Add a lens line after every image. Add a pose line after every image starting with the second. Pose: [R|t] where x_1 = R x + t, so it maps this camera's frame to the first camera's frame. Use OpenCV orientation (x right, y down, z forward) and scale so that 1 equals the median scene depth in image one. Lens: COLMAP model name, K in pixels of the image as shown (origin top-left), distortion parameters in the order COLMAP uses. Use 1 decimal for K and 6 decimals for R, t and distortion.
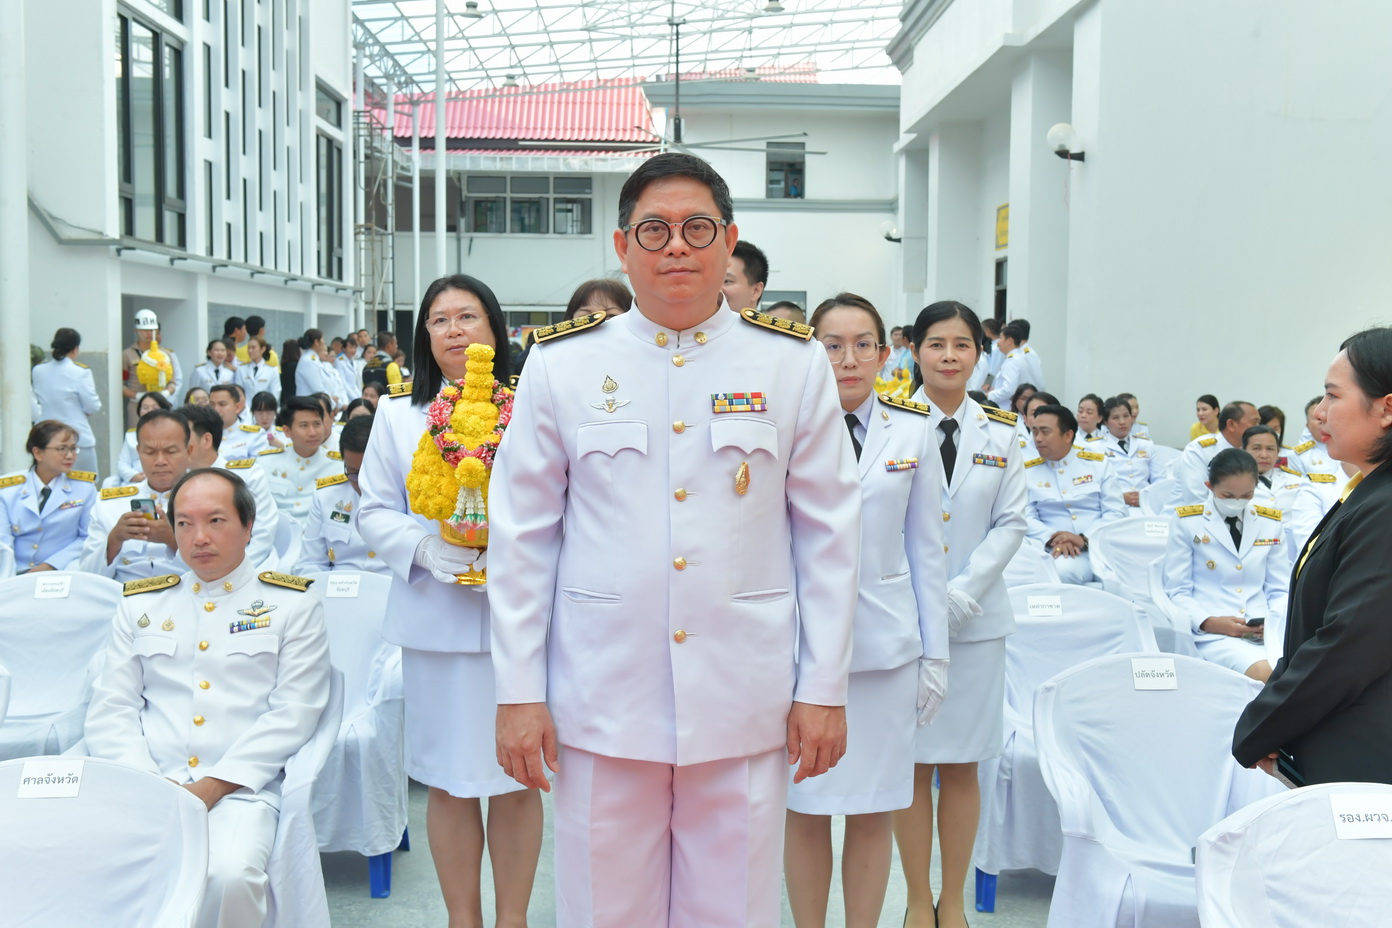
lens RADIAL K [[1588.6, 0, 696.0], [0, 1588.6, 400.4], [0, 0, 1]] dist [-0.021556, -0.030961]
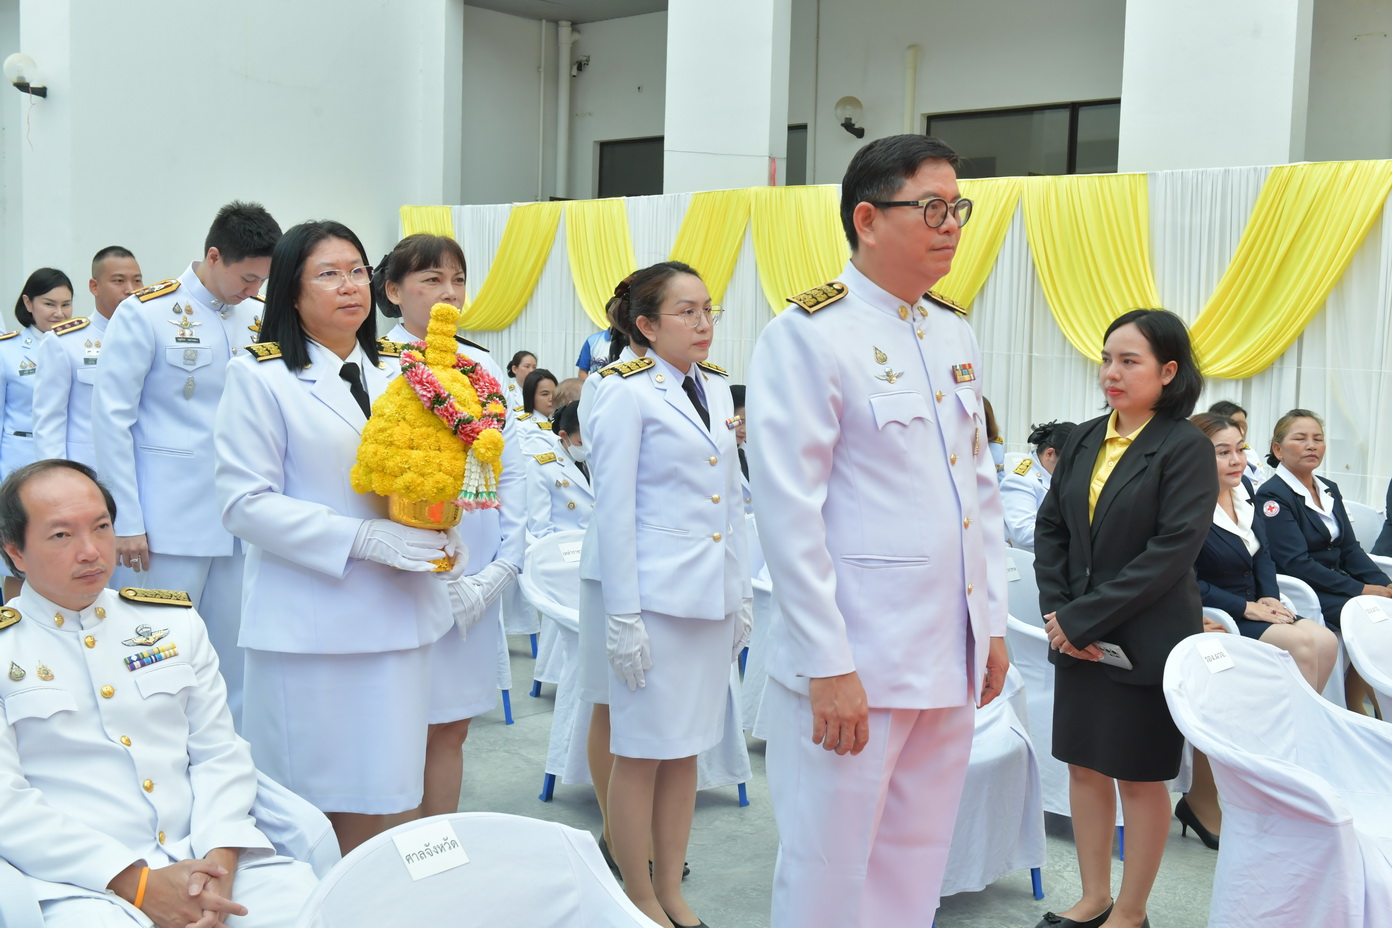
lens RADIAL K [[1551.8, 0, 696.0], [0, 1551.8, 464.0], [0, 0, 1]] dist [0.005554, 0.027742]
pose [[0.706896, -0.050391, 0.705520, -0.628314], [-0.002093, 0.997306, 0.073328, -0.009866], [-0.707315, -0.053311, 0.704886, 0.275472]]
